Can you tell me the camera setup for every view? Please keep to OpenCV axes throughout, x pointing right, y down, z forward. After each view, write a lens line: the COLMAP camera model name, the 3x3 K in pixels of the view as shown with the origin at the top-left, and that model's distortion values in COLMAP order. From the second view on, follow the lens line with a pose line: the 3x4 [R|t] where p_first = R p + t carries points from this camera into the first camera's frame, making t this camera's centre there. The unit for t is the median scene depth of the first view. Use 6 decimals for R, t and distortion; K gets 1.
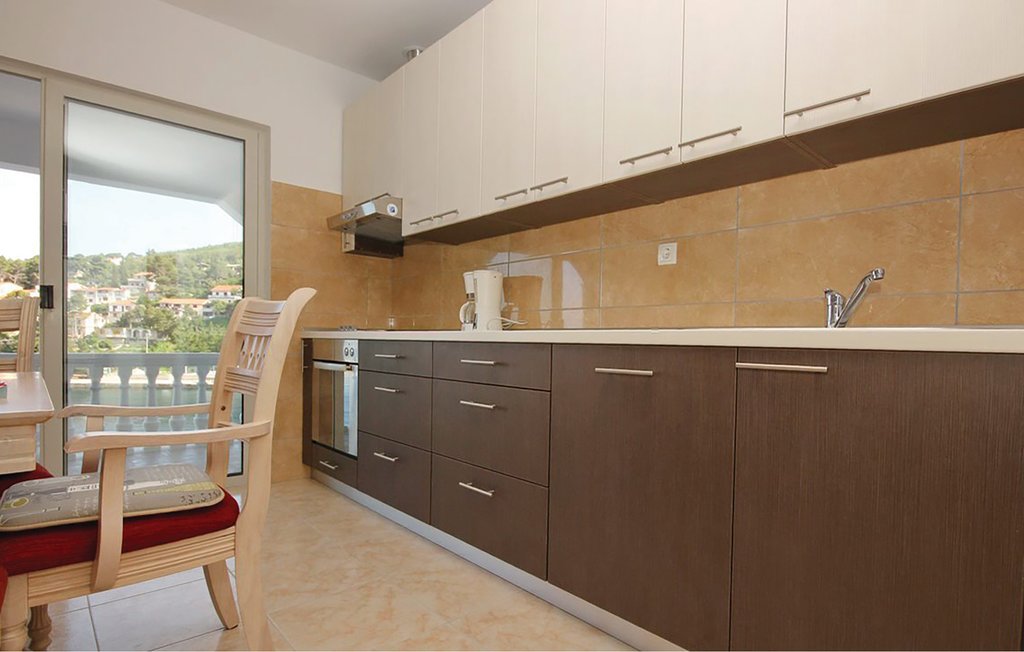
lens RADIAL K [[497.1, 0, 515.6], [0, 497.1, 348.3], [0, 0, 1]] dist [0.001314, -0.000448]
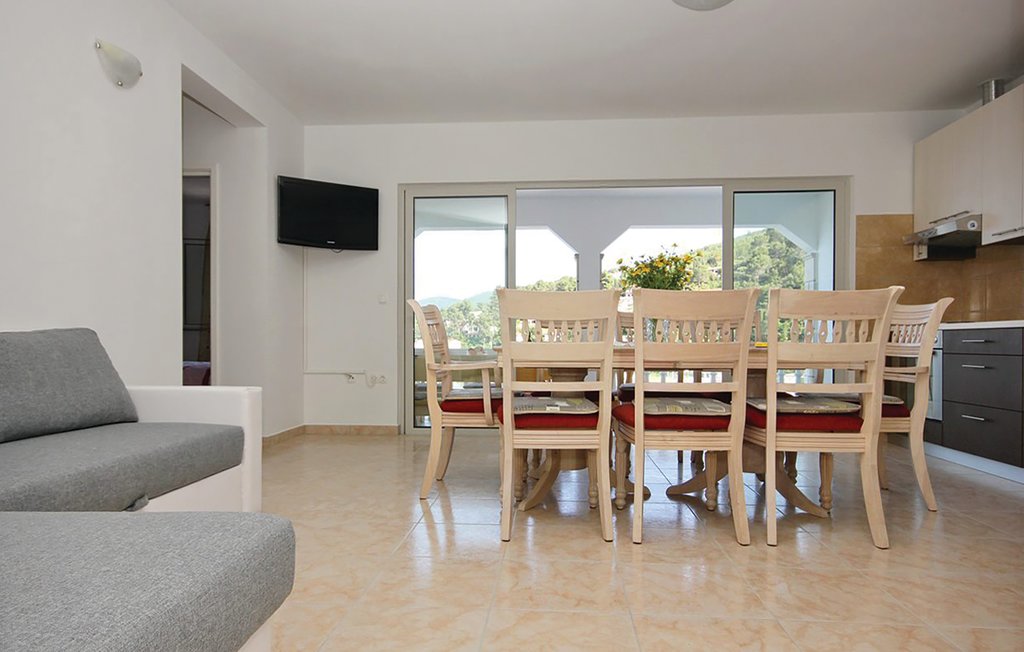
lens RADIAL K [[620.6, 0, 512.1], [0, 620.6, 347.0], [0, 0, 1]] dist [0.001796, 0.023041]
pose [[0.704107, -0.012663, -0.709981, 0.048327], [0.000160, 0.999844, -0.017675, 0.052834], [0.710094, 0.012331, 0.703999, -0.903879]]
